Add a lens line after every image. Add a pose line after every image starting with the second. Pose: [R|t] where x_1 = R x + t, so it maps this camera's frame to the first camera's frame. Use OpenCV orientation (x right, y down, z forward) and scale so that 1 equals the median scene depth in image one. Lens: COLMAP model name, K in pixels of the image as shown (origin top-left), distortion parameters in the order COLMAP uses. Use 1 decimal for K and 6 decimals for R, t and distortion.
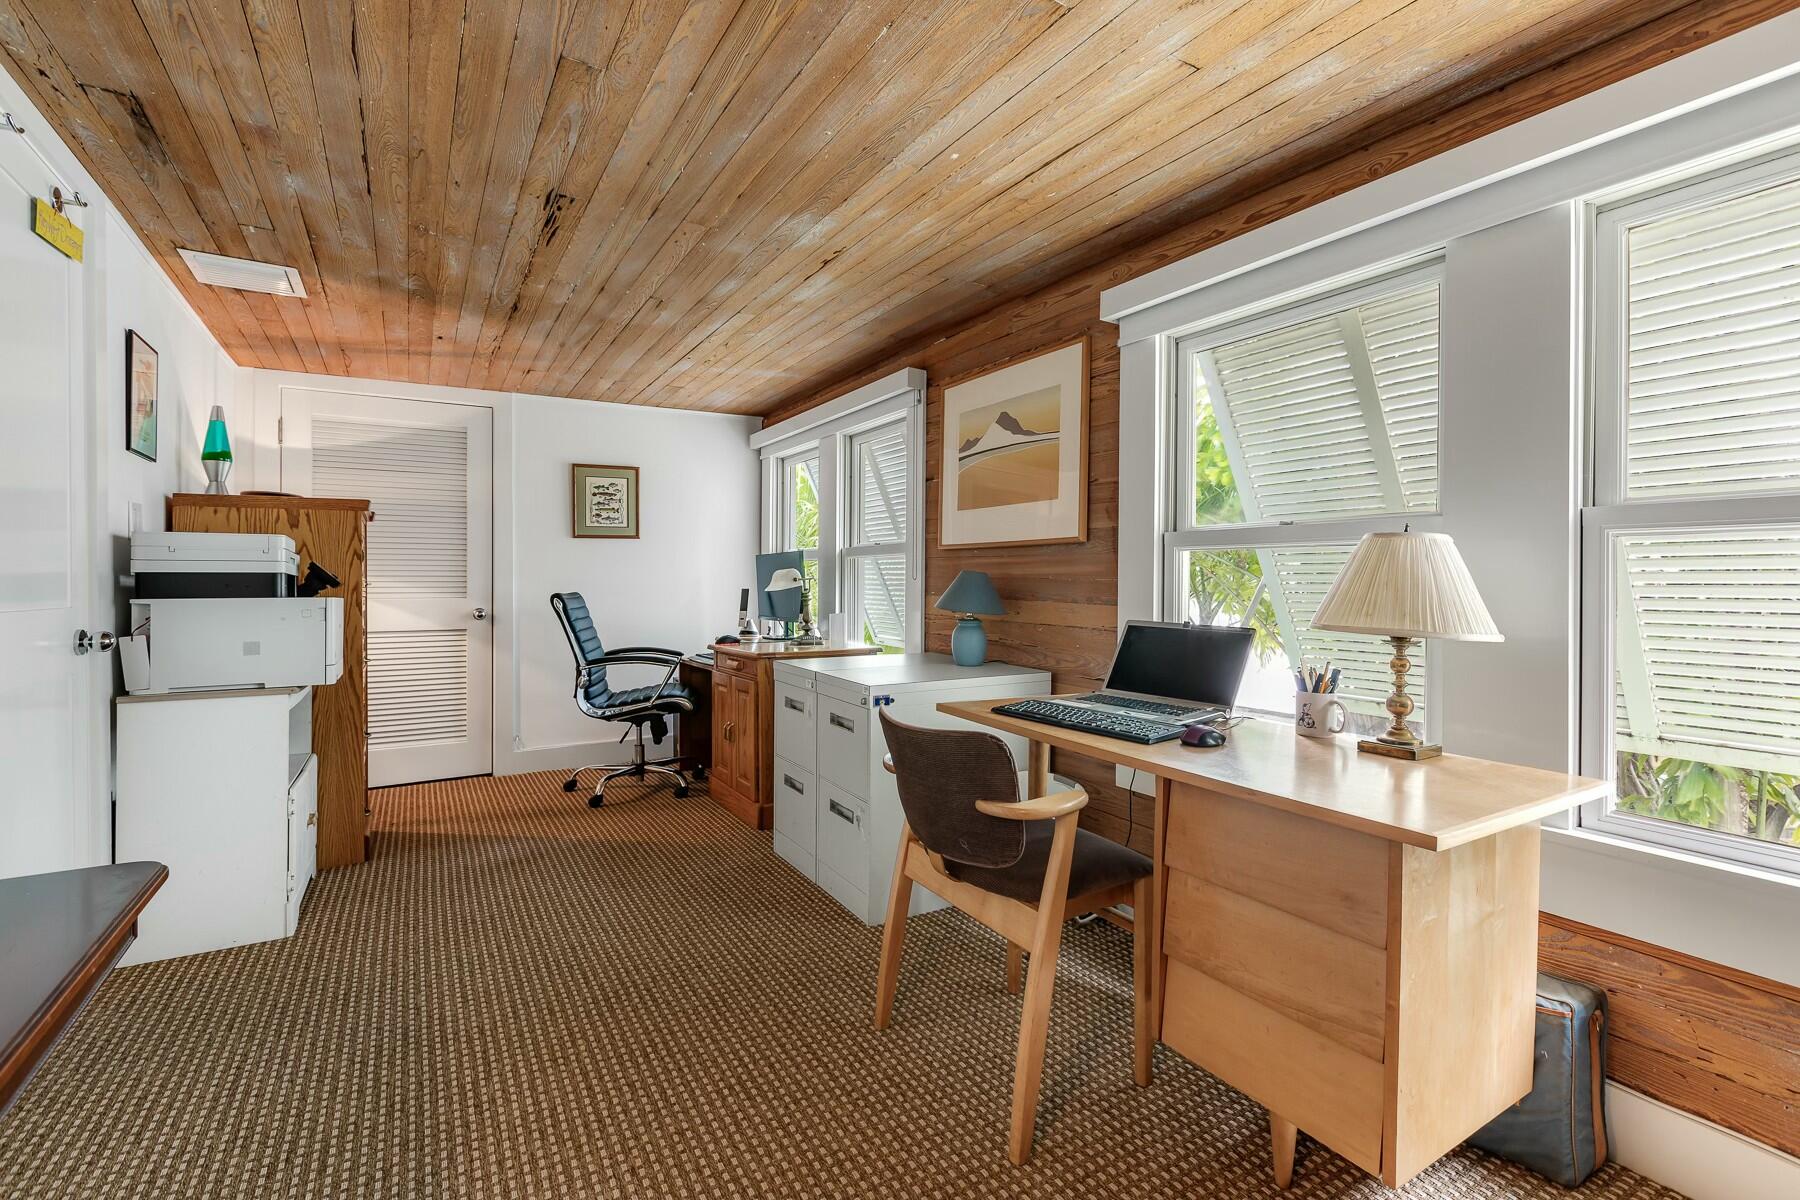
lens RADIAL K [[802.4, 0, 899.0], [0, 802.4, 590.0], [0, 0, 1]] dist [-0.002525, 0.000009]
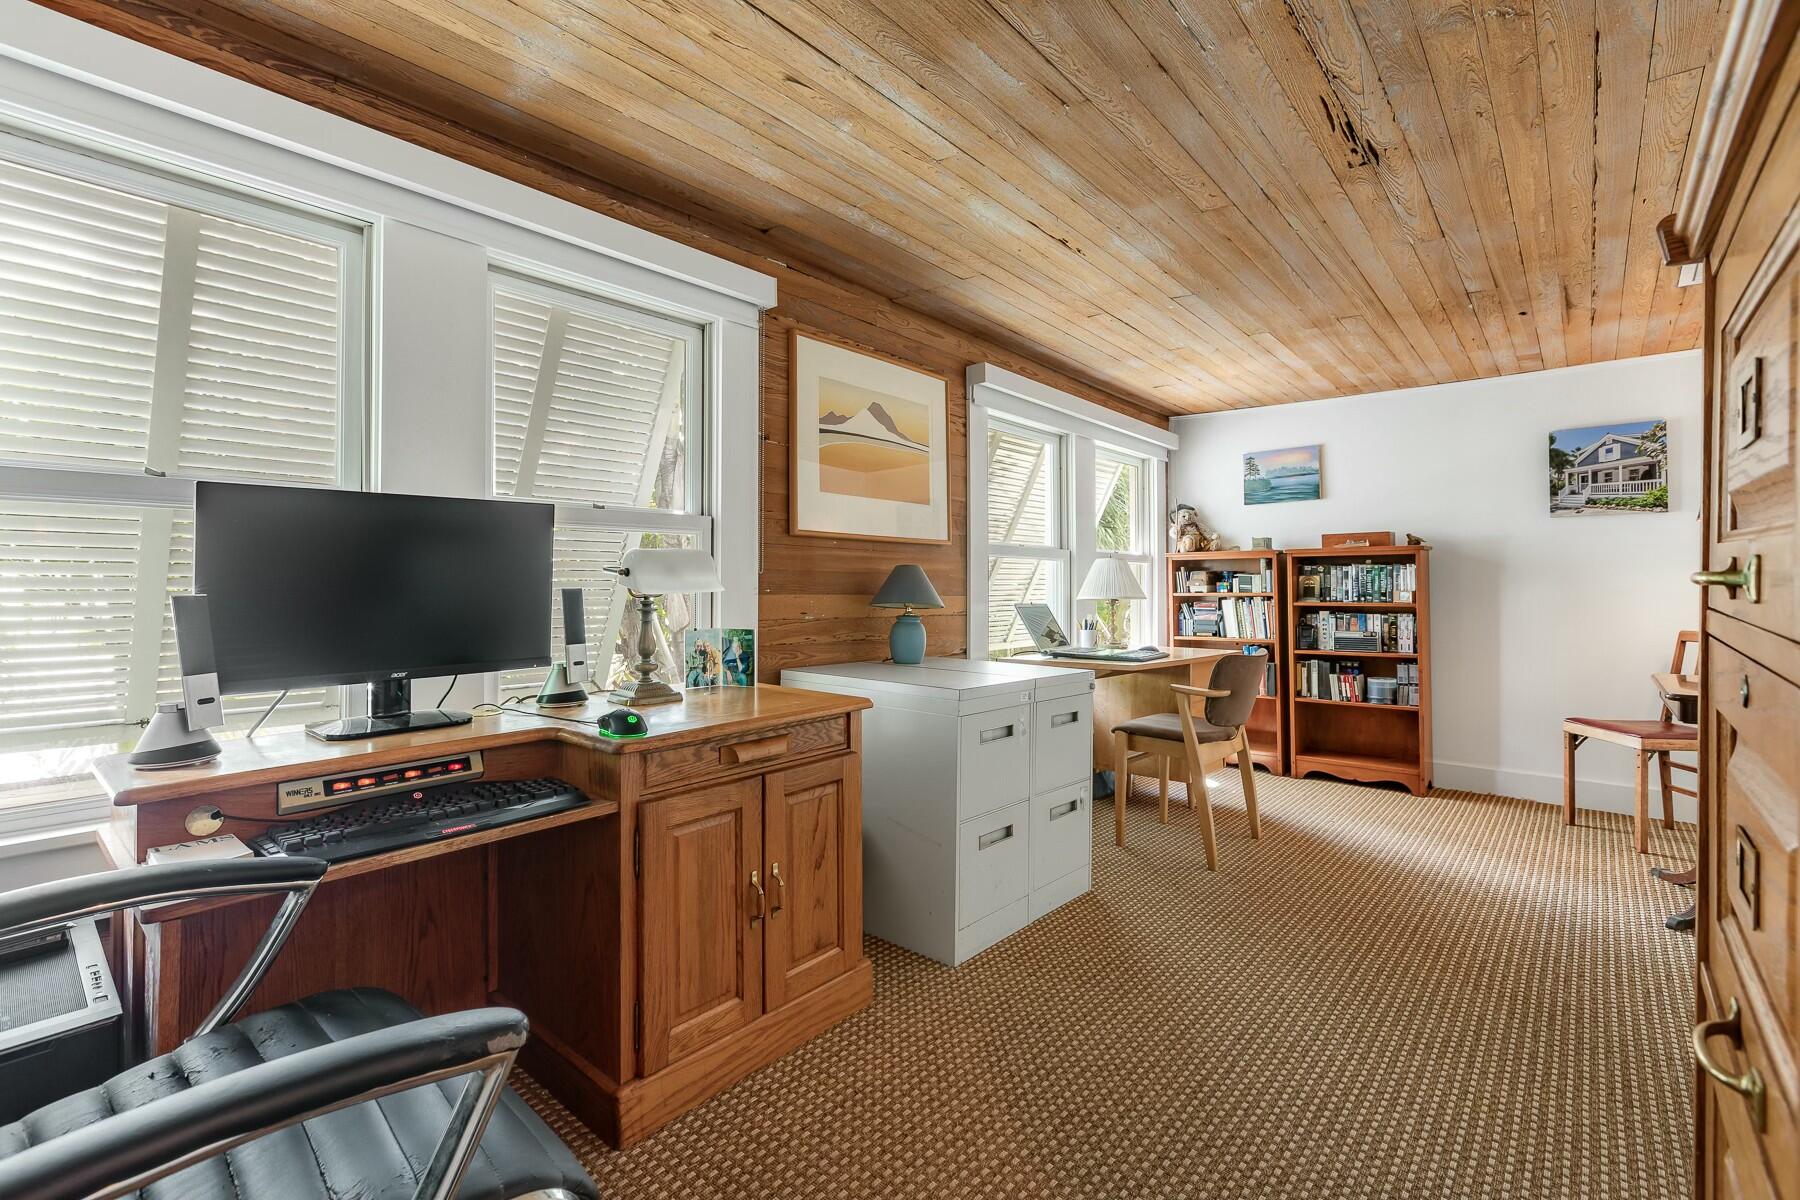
lens RADIAL K [[802.4, 0, 898.0], [0, 802.4, 585.7], [0, 0, 1]] dist [-0.002525, 0.000009]
pose [[-0.305240, -0.006191, 0.952255, -0.818335], [0.007016, 0.999937, 0.008750, -0.008027], [-0.952250, 0.009352, -0.305177, 1.288841]]
